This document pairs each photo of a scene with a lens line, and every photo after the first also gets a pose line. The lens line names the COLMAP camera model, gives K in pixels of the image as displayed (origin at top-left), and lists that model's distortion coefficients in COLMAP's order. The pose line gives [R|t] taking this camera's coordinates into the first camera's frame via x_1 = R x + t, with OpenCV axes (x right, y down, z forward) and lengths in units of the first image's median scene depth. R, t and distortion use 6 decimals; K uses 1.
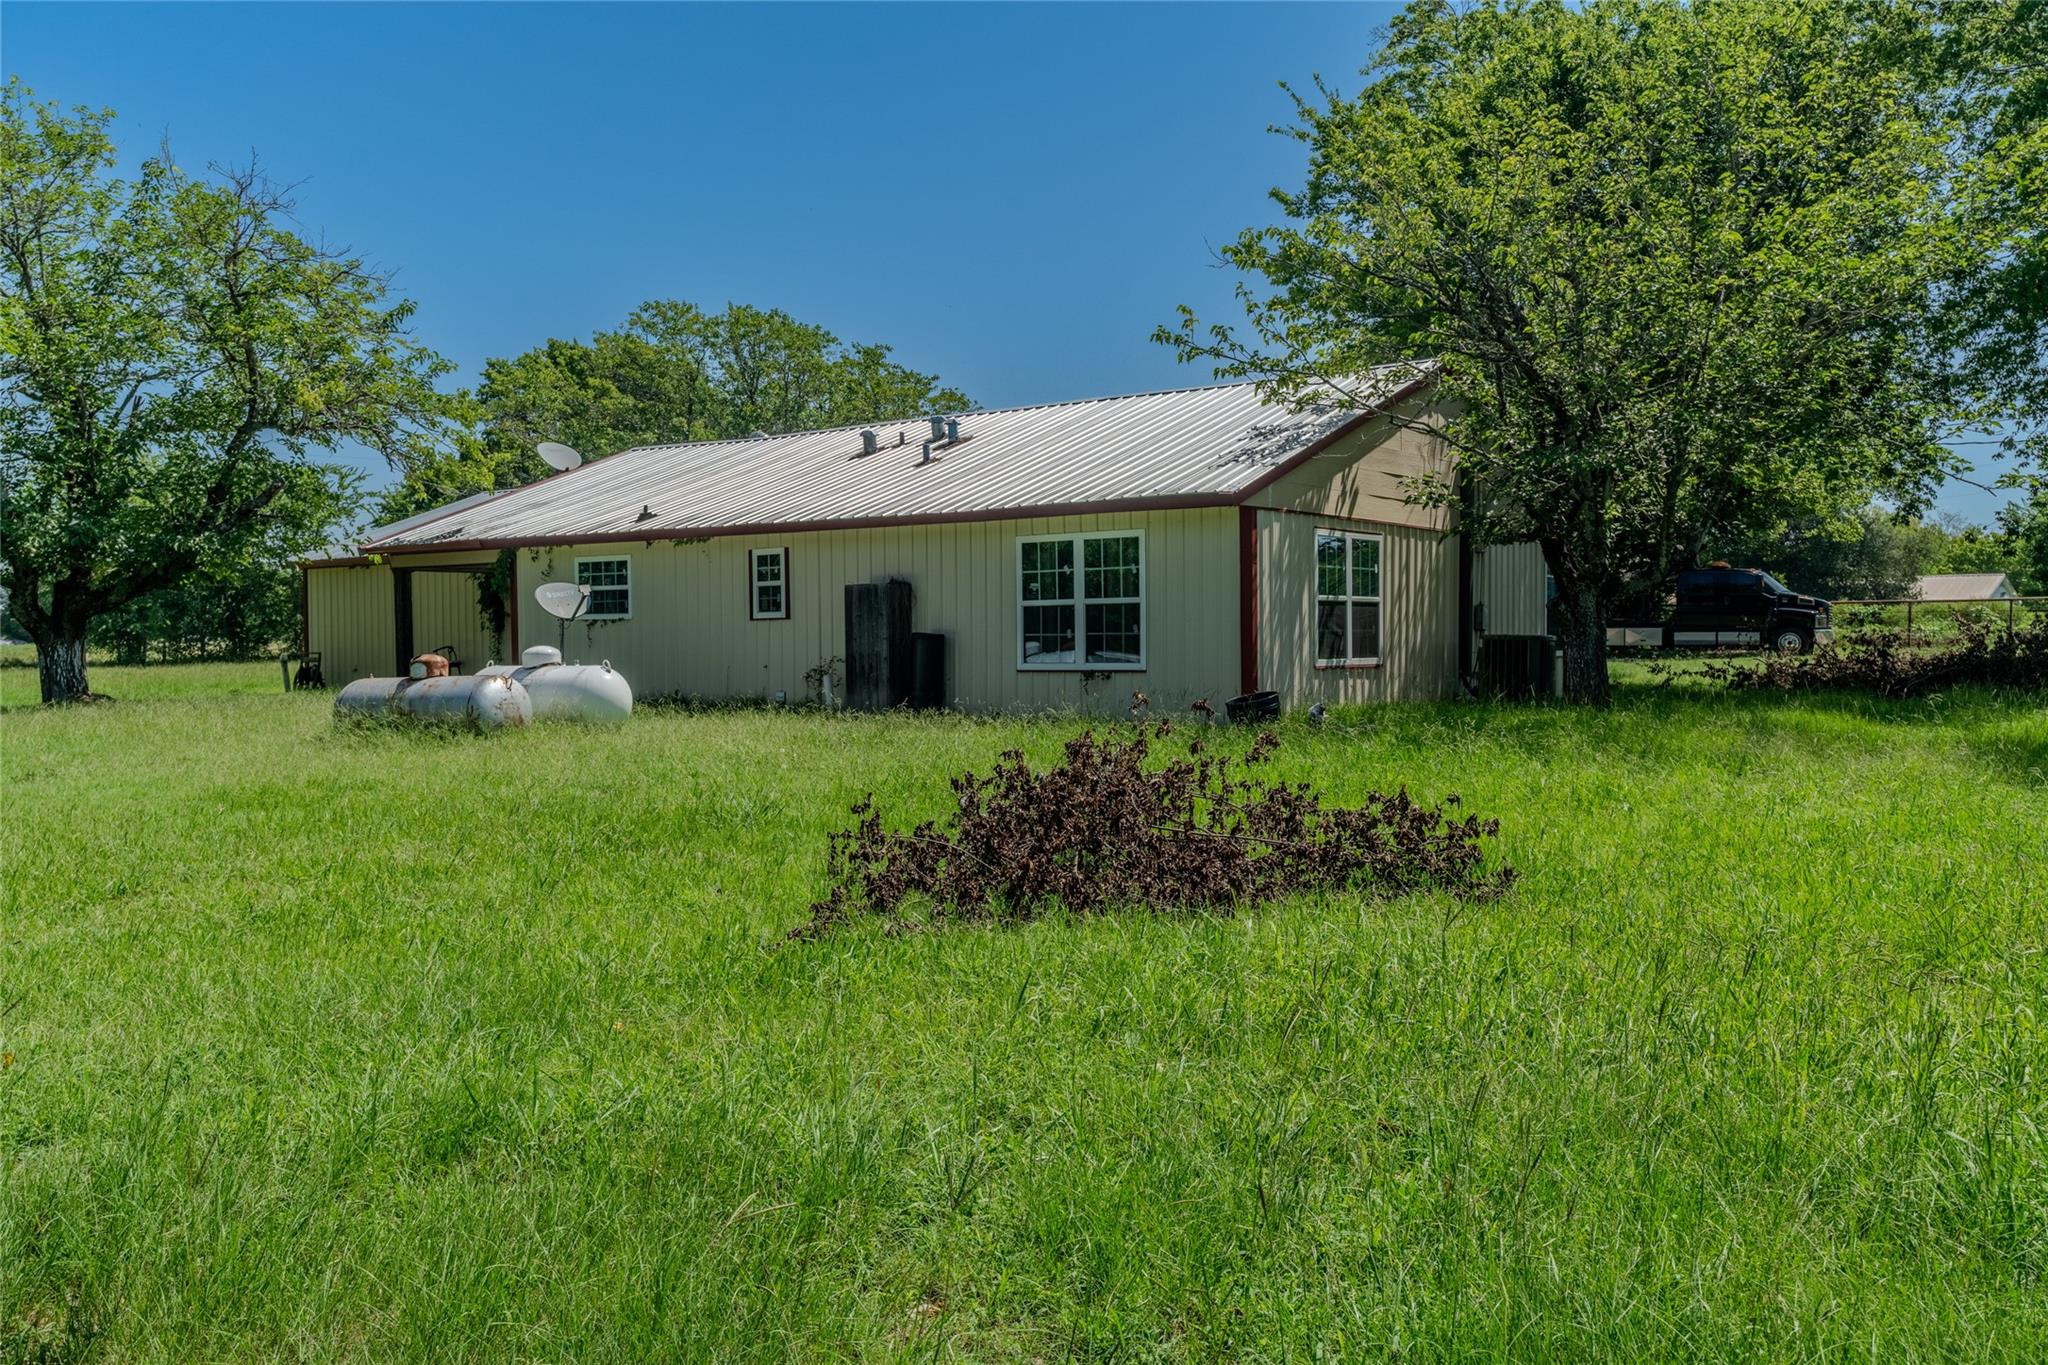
lens RADIAL K [[1703.9, 0, 1020.7], [0, 1703.9, 676.7], [0, 0, 1]] dist [-0.019530, -0.011431]
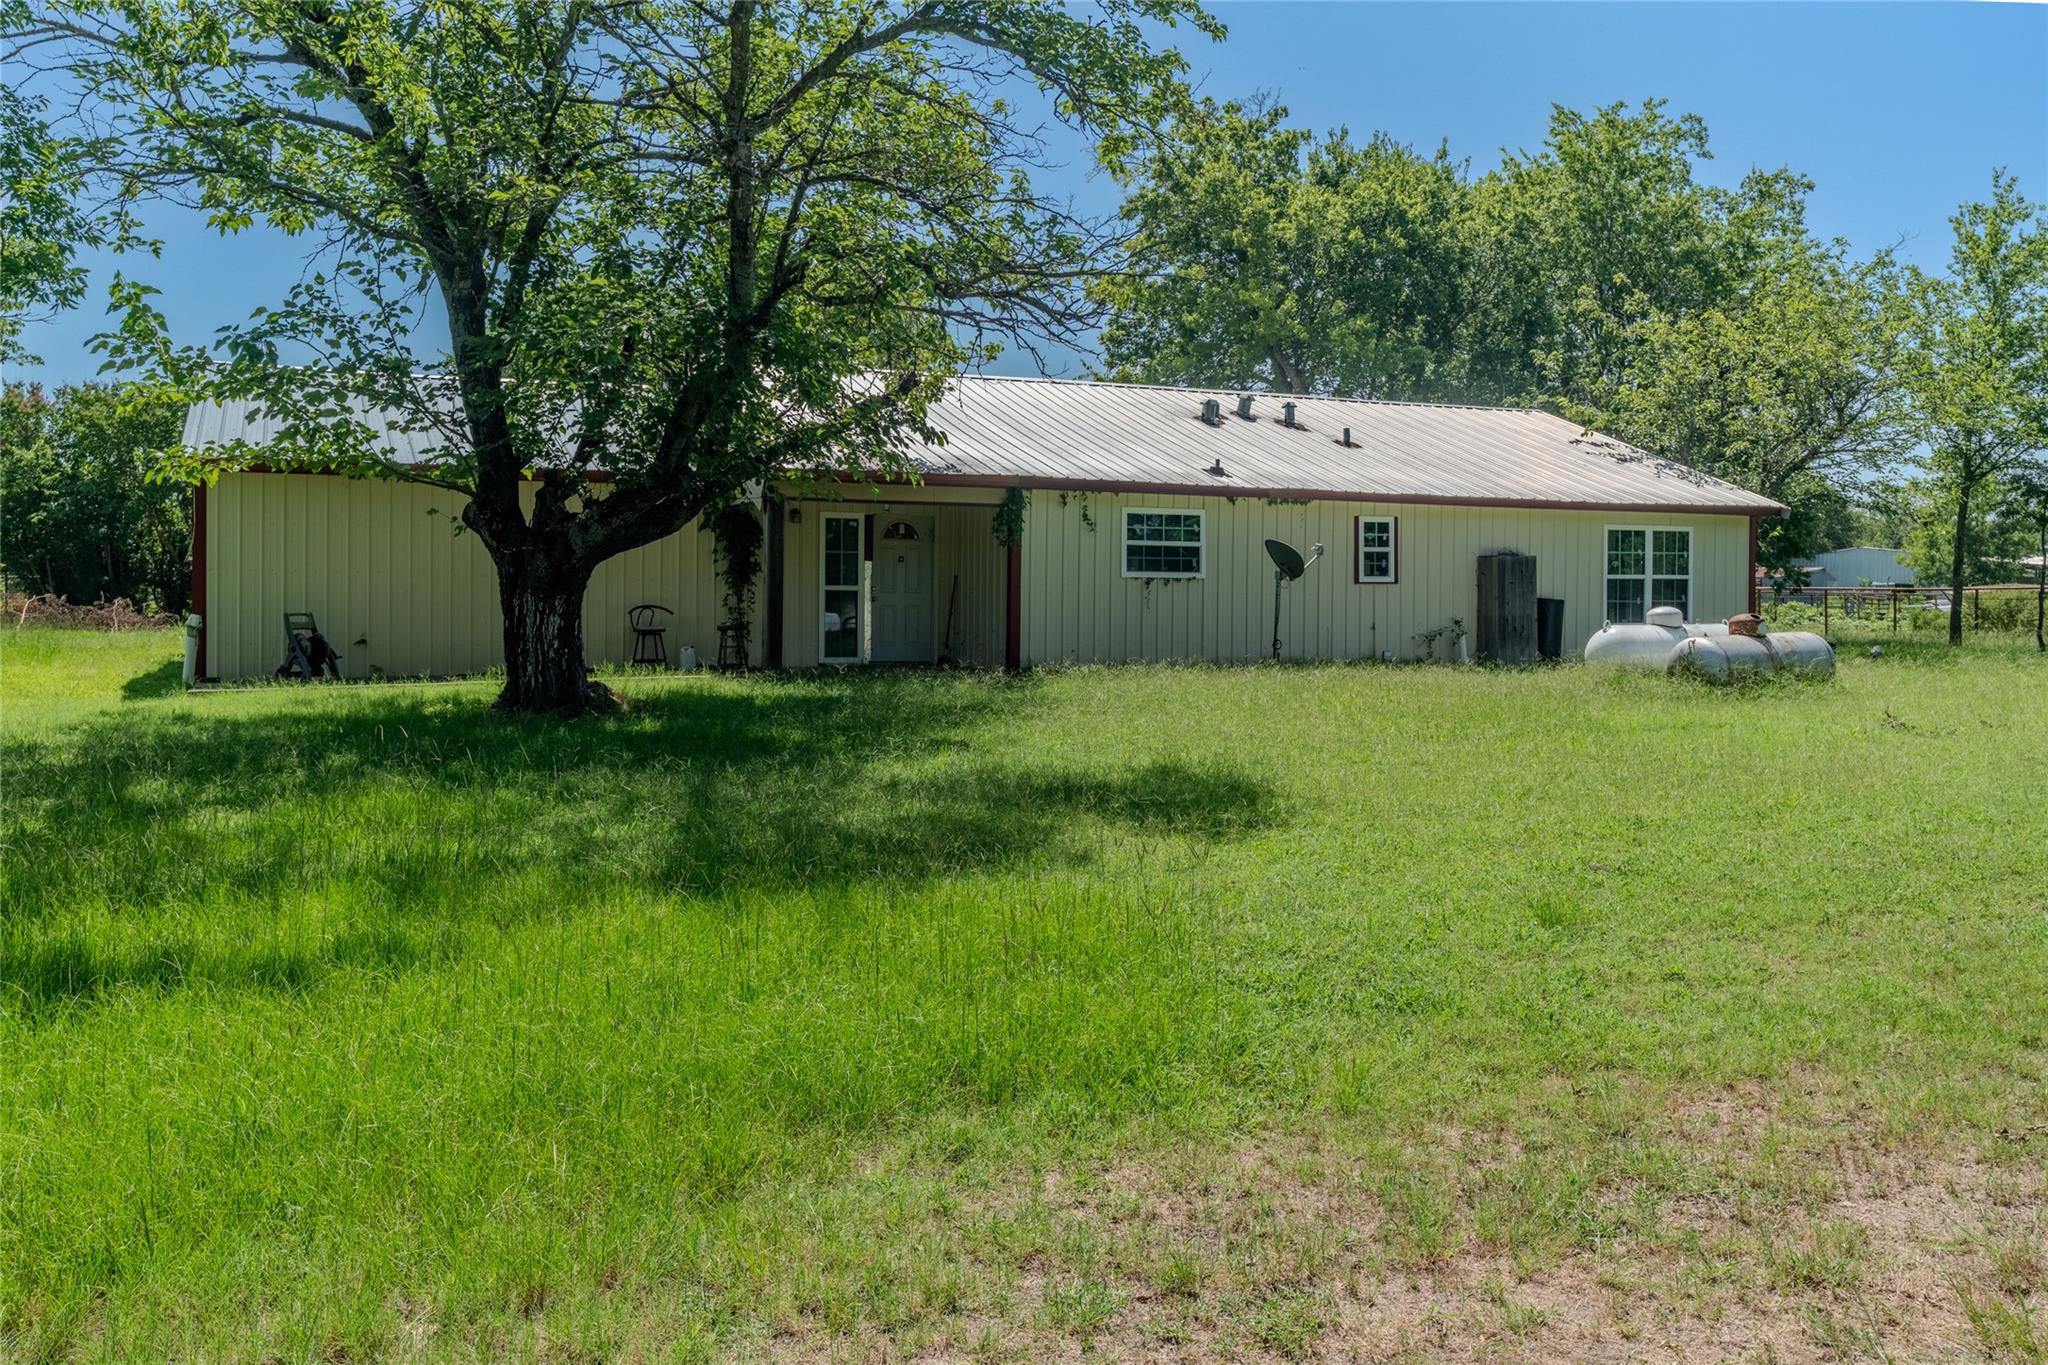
lens RADIAL K [[1703.9, 0, 1030.1], [0, 1703.9, 677.5], [0, 0, 1]] dist [-0.019530, -0.011431]
pose [[0.458880, -0.030058, 0.887990, -1.203509], [0.014036, 0.999548, 0.026581, -0.005637], [-0.888387, 0.000266, 0.459095, 0.702972]]
